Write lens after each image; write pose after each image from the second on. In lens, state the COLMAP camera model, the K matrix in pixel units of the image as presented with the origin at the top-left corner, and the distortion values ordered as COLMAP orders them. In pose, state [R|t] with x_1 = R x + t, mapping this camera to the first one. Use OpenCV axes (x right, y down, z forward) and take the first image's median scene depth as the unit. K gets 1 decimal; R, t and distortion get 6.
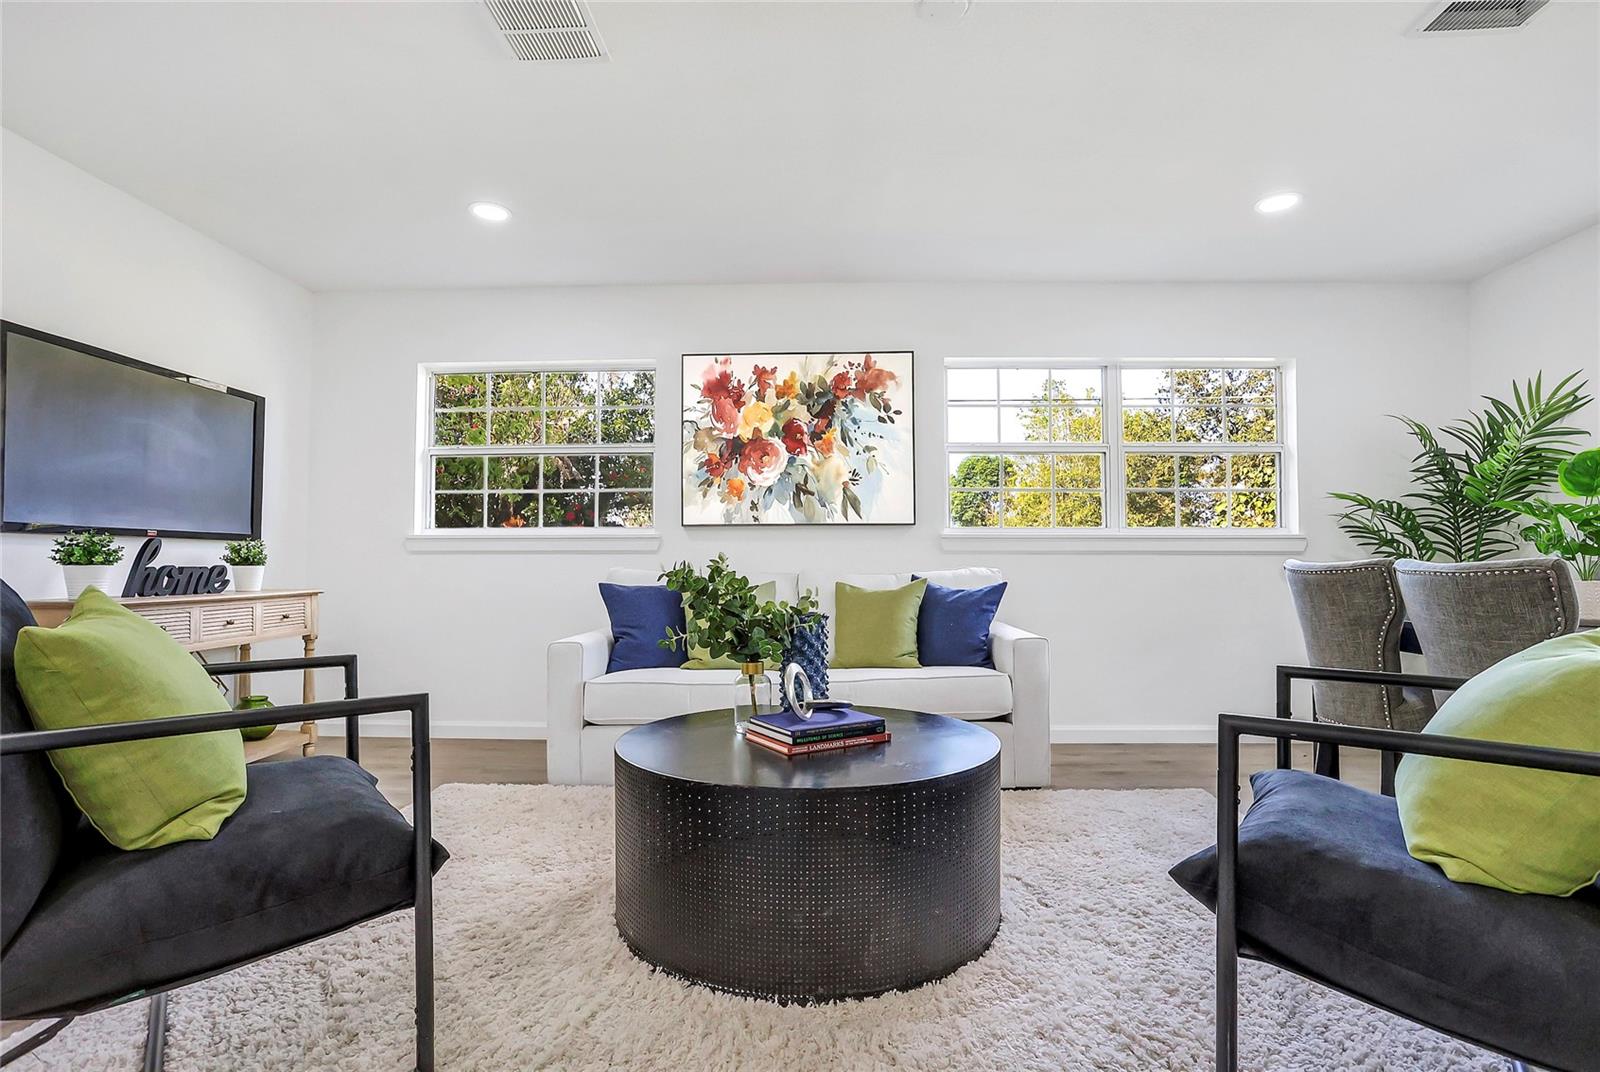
lens RADIAL K [[780.5, 0, 757.9], [0, 780.5, 556.8], [0, 0, 1]] dist [-0.022021, 0.022258]
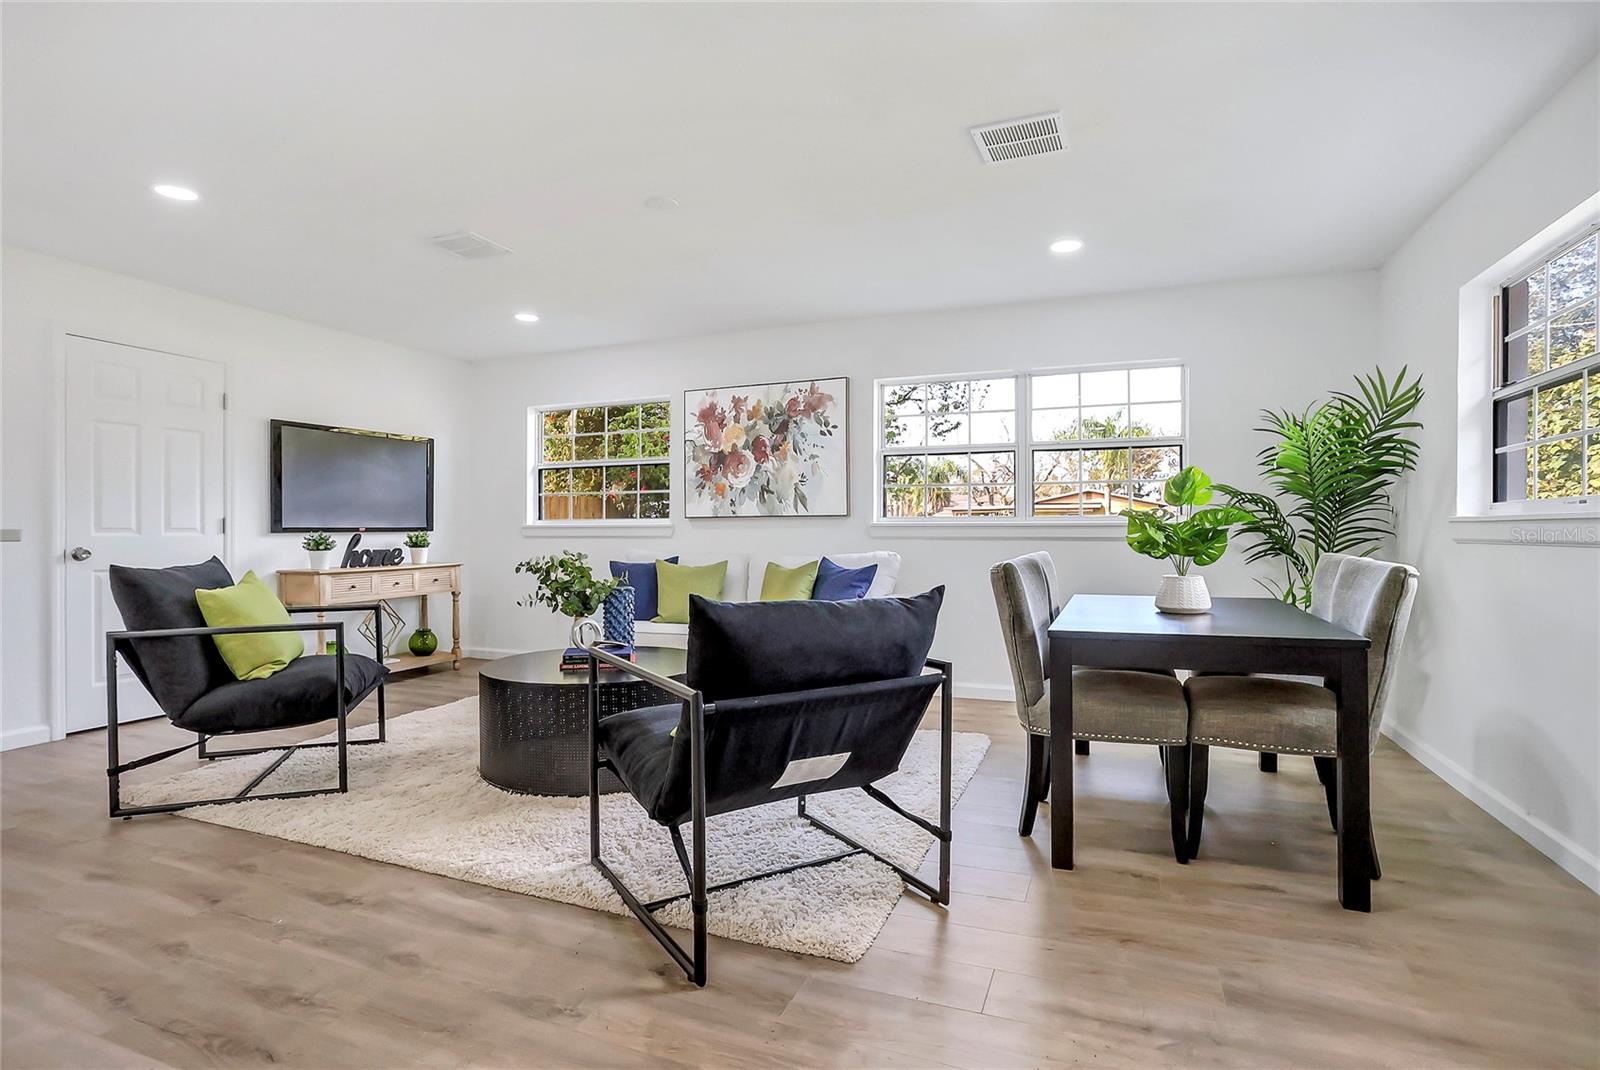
lens RADIAL K [[799.2, 0, 778.6], [0, 799.2, 537.7], [0, 0, 1]] dist [-0.000774, -0.000052]
pose [[0.932419, 0.001080, -0.361379, 0.560035], [0.008336, 0.999665, 0.024494, -0.038343], [0.361284, -0.025851, 0.932097, -0.239805]]
